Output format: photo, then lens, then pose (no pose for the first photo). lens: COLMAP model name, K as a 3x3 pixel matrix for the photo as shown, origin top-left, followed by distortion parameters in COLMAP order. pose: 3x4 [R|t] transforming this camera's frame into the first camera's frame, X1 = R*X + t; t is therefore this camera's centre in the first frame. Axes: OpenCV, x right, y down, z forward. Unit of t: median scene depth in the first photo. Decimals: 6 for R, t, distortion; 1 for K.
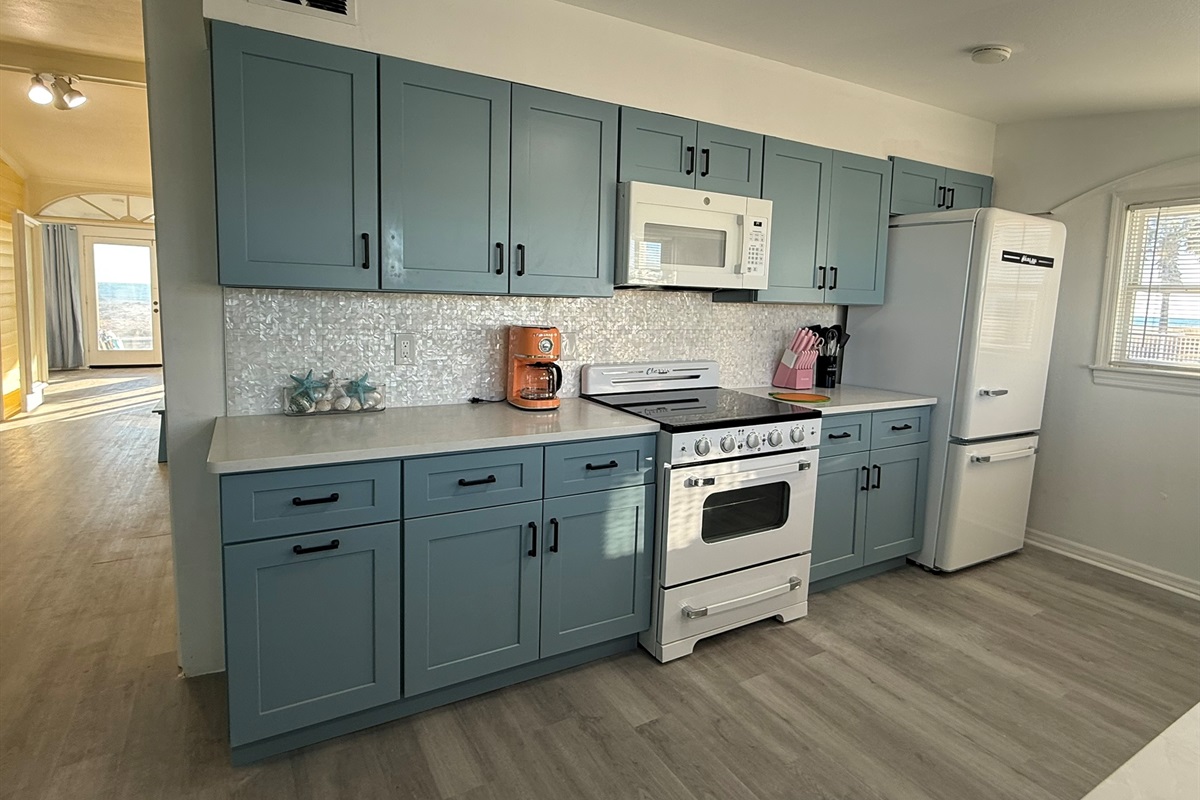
lens RADIAL K [[614.8, 0, 594.4], [0, 614.8, 364.1], [0, 0, 1]] dist [-0.000372, 0.000297]
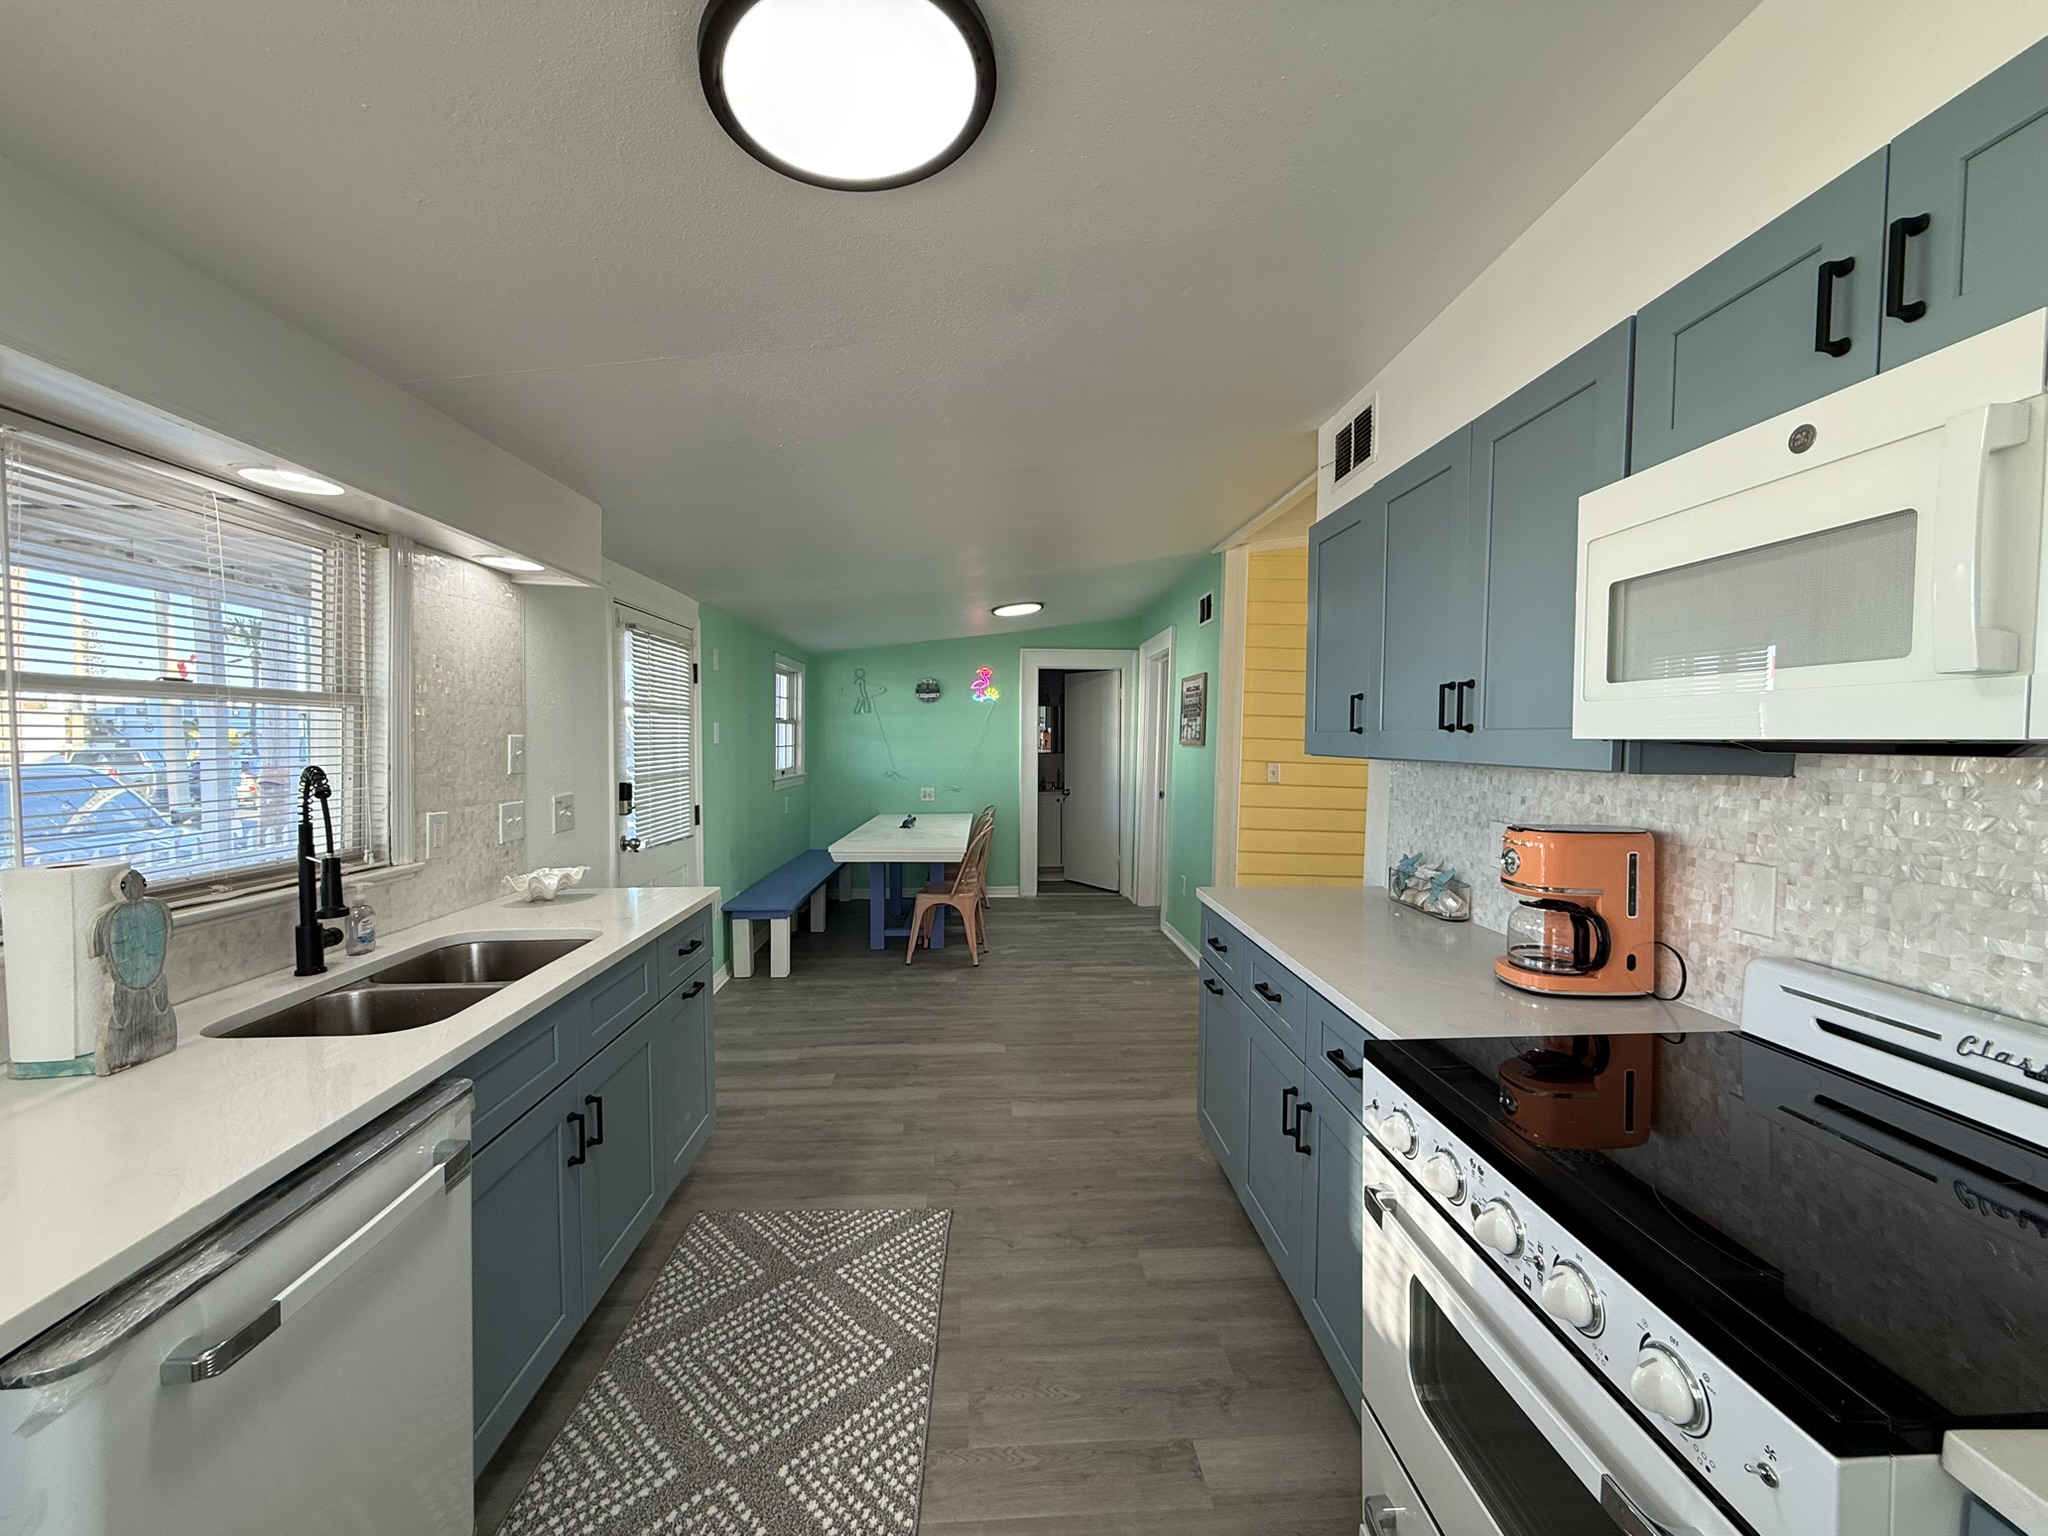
lens RADIAL K [[815.7, 0, 1024.0], [0, 815.7, 768.0], [0, 0, 1]] dist [0.000709, 0.000328]
pose [[-0.454806, 0.002389, -0.890587, 0.640977], [-0.111234, 0.992013, 0.059466, -0.091567], [0.883617, 0.126109, -0.450908, 0.819966]]
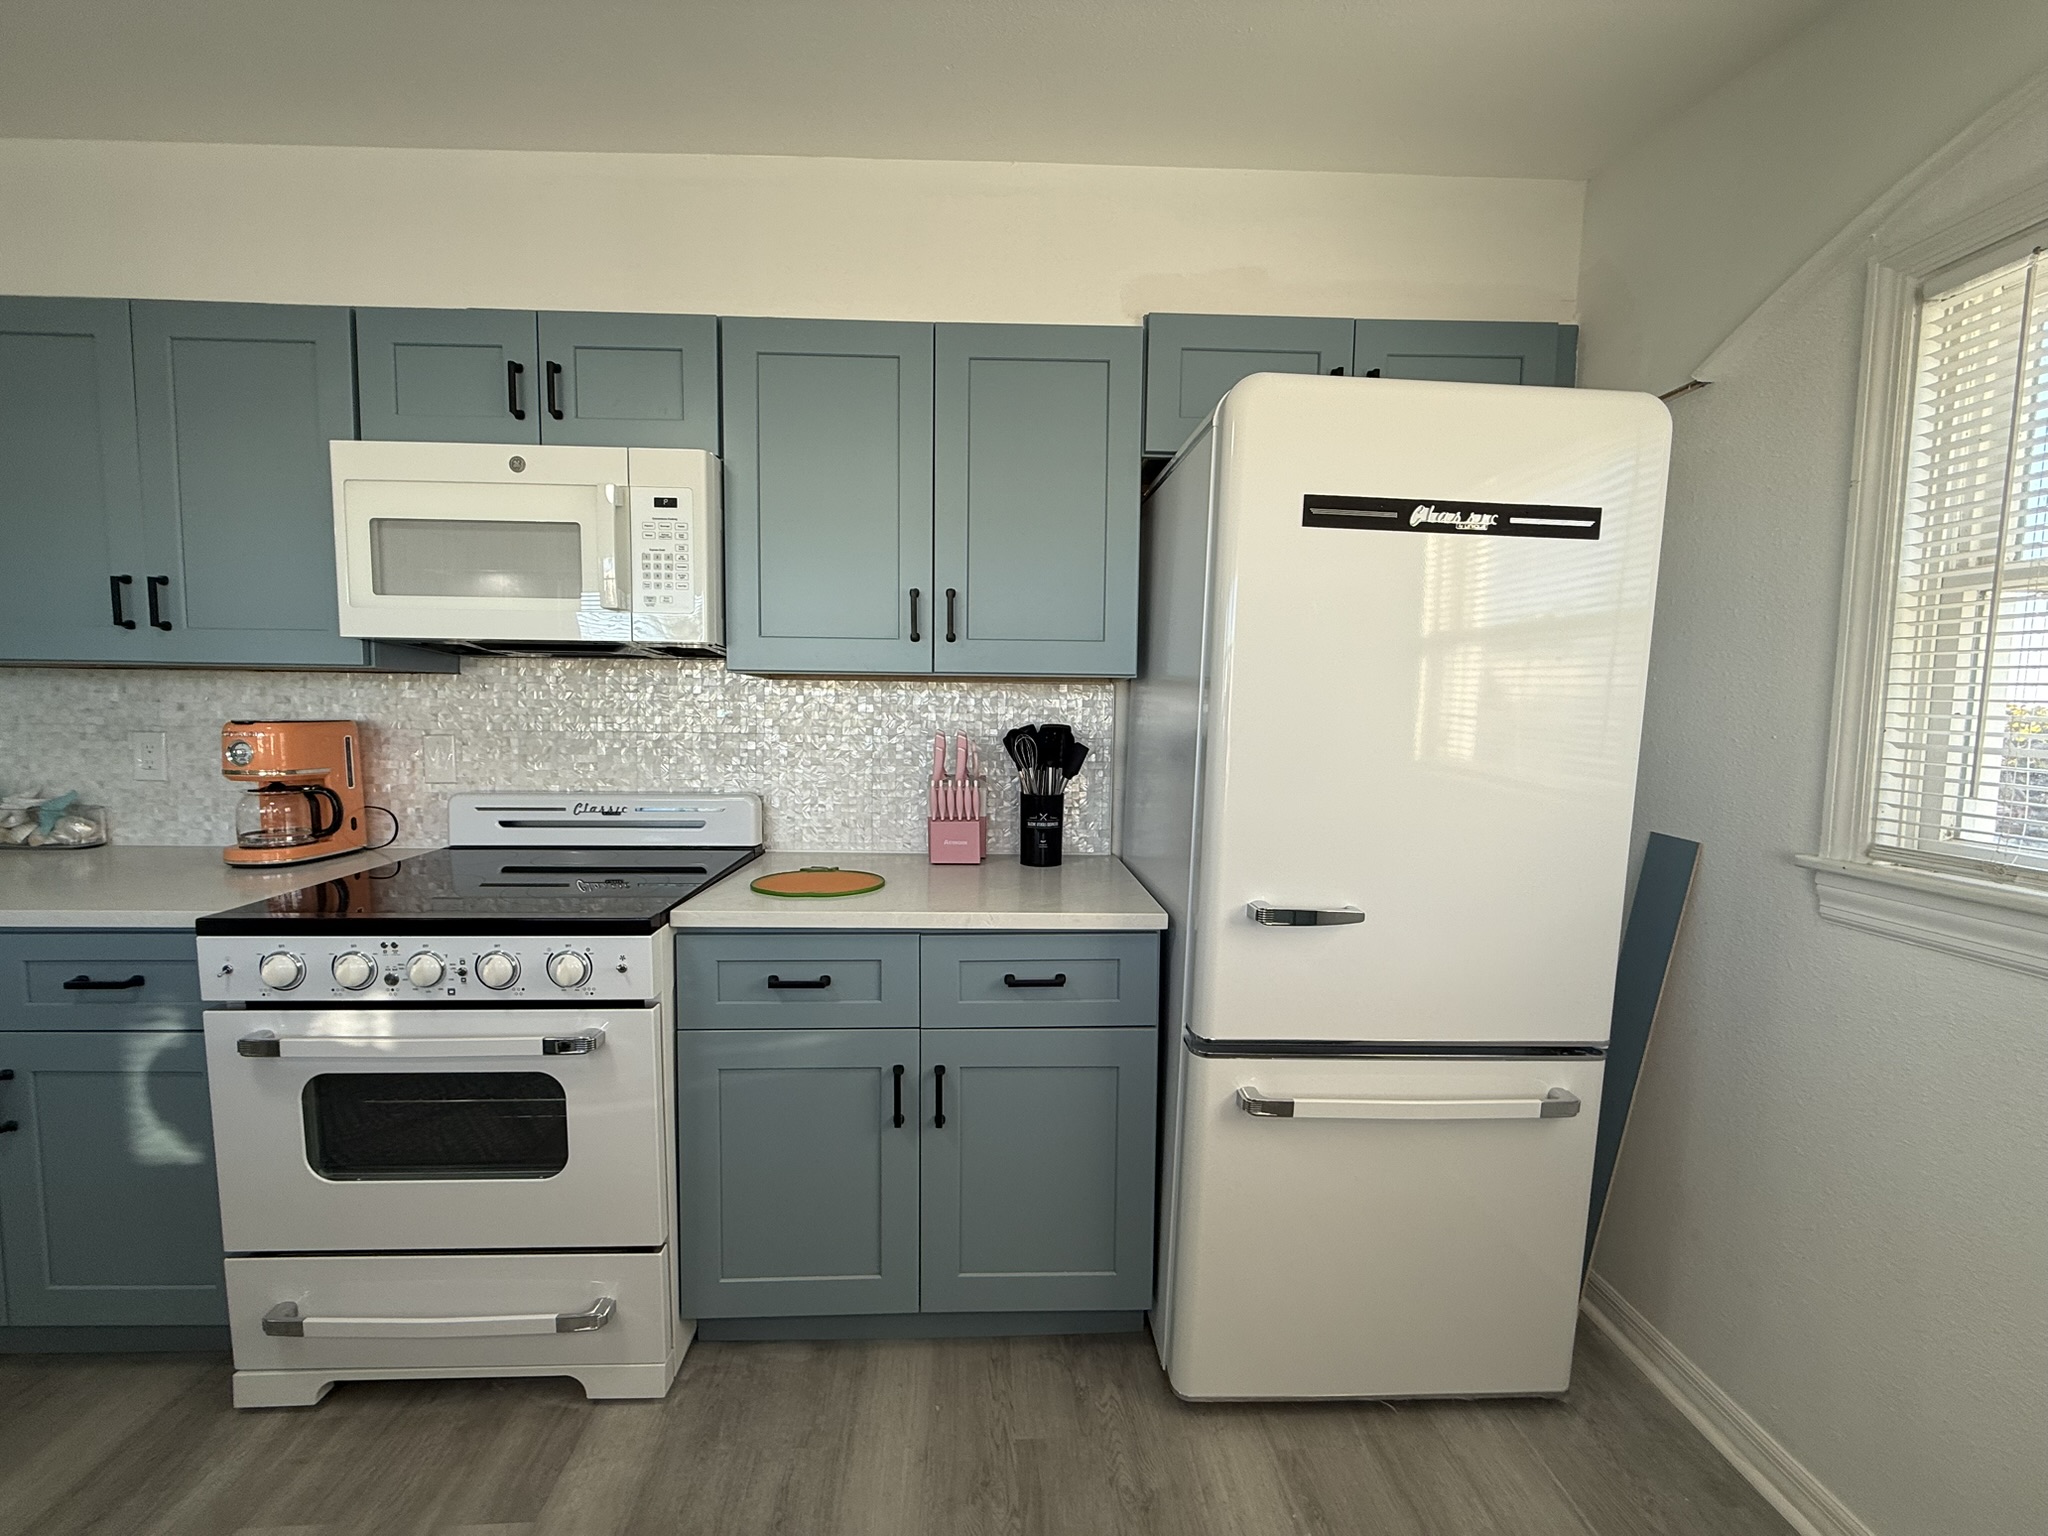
lens RADIAL K [[815.7, 0, 1024.0], [0, 815.7, 768.0], [0, 0, 1]] dist [0.000709, 0.000328]
pose [[0.887466, 0.020355, -0.460424, 0.795546], [-0.035984, 0.999035, -0.025193, -0.020295], [0.459467, 0.038926, 0.887342, 0.581035]]
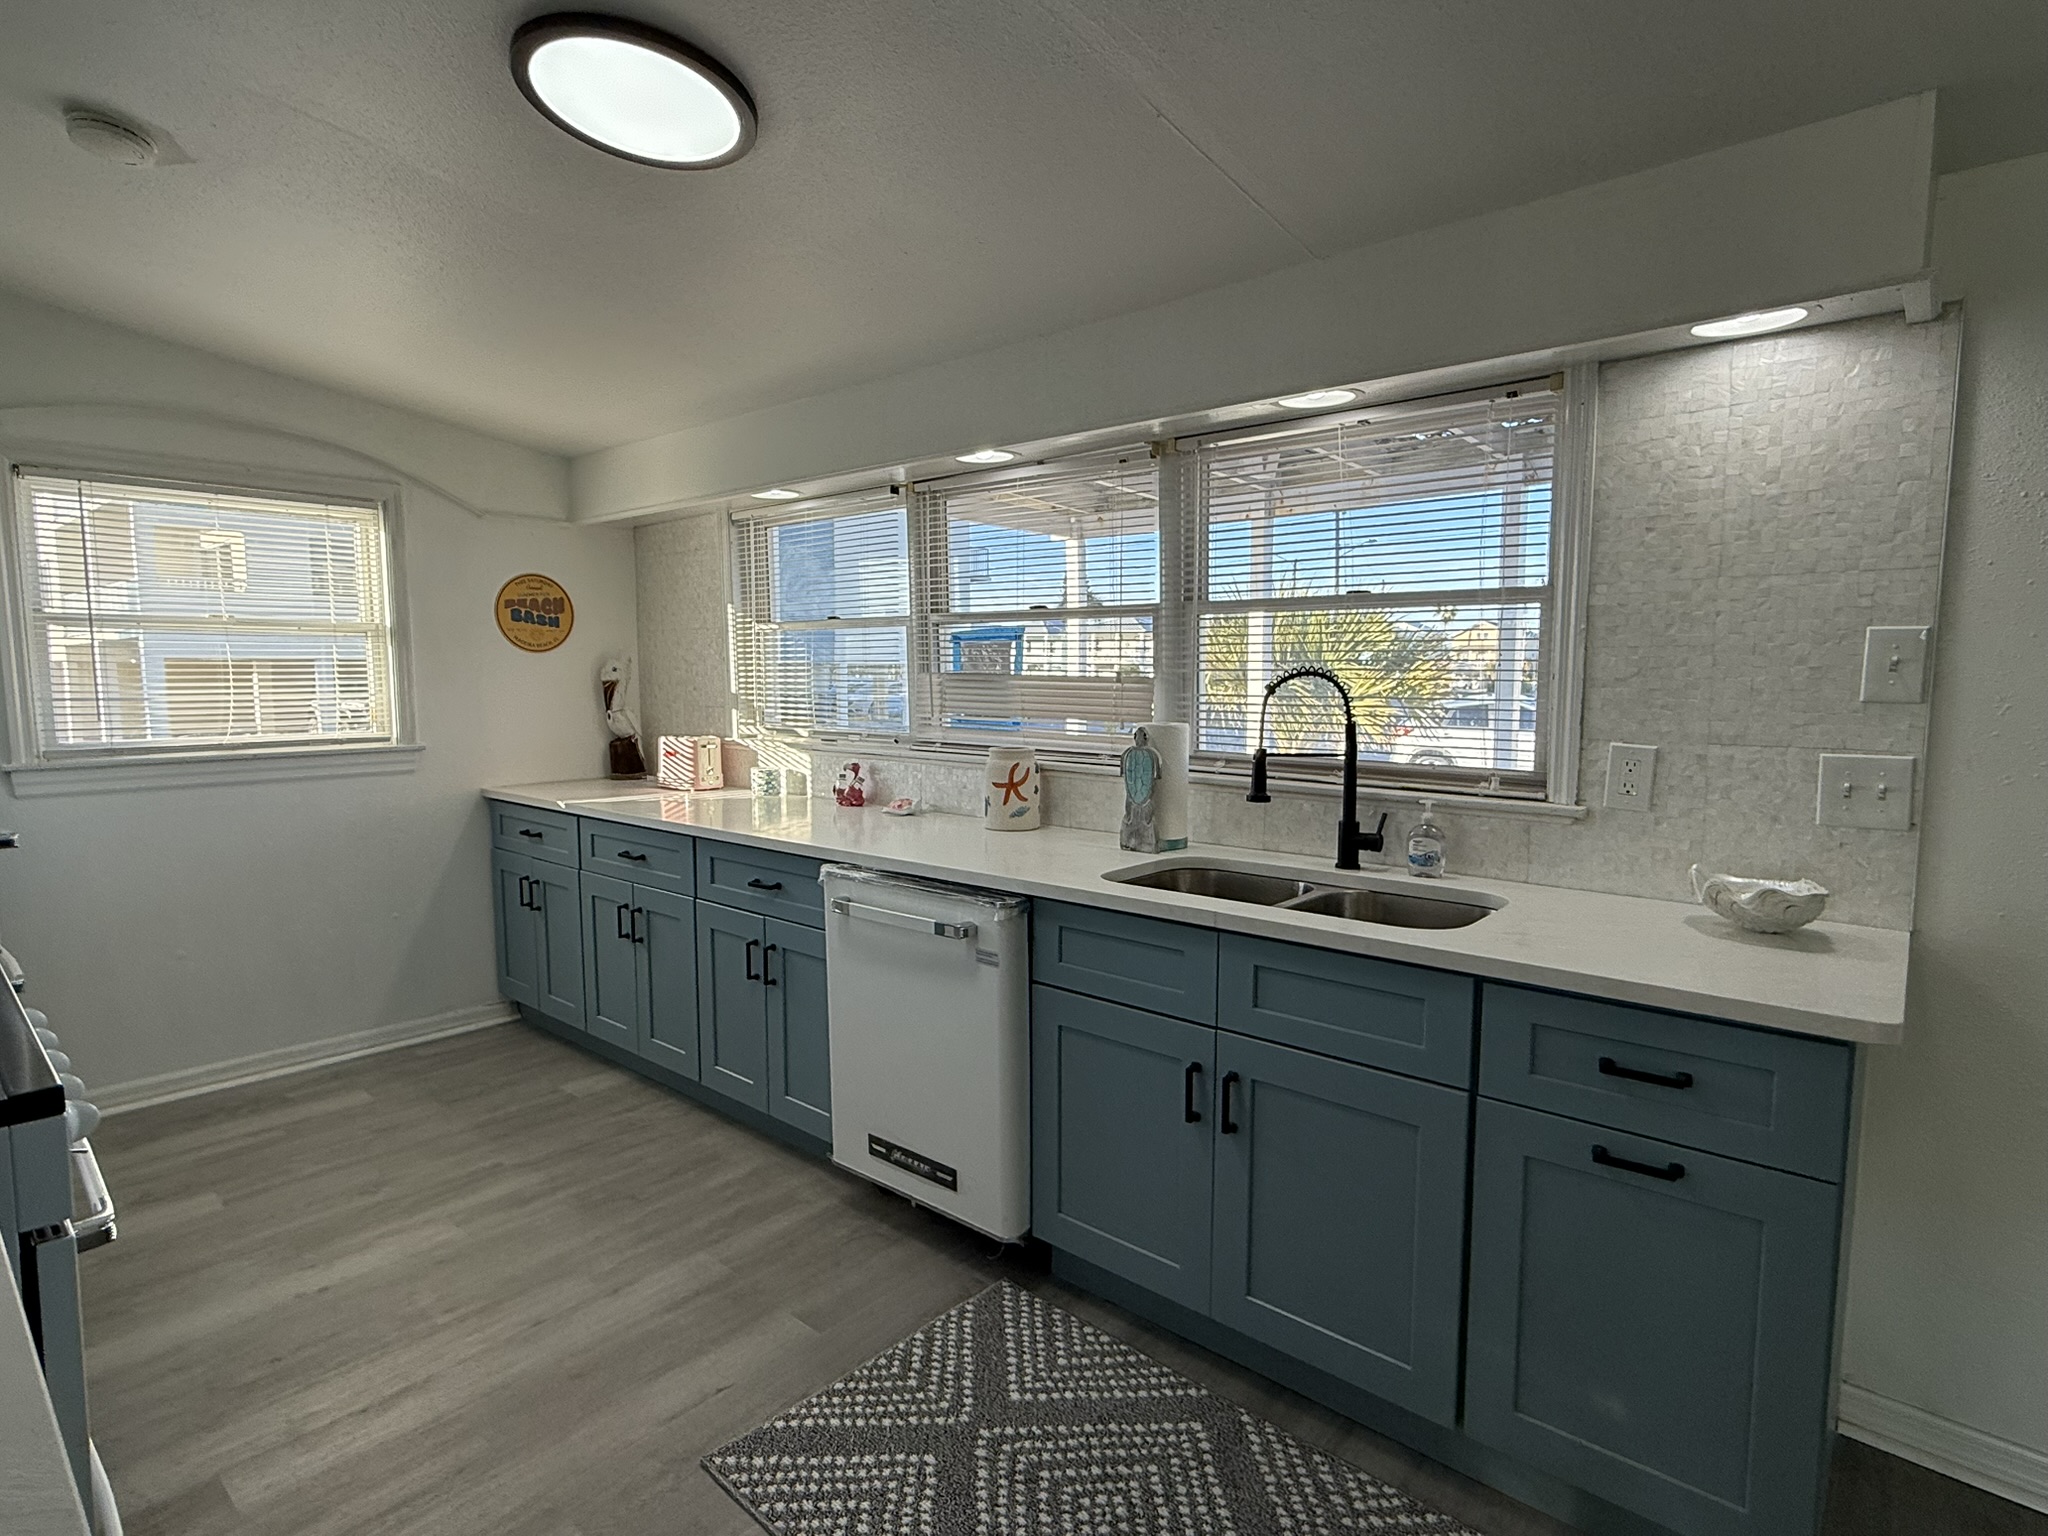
lens RADIAL K [[1050.8, 0, 1024.0], [0, 1050.8, 768.0], [0, 0, 1]] dist [0.000207, 0.000701]
pose [[-0.325847, -0.119835, 0.937797, -0.380836], [0.090347, 0.983448, 0.157061, -0.070136], [-0.941096, 0.135904, -0.309627, 0.561506]]
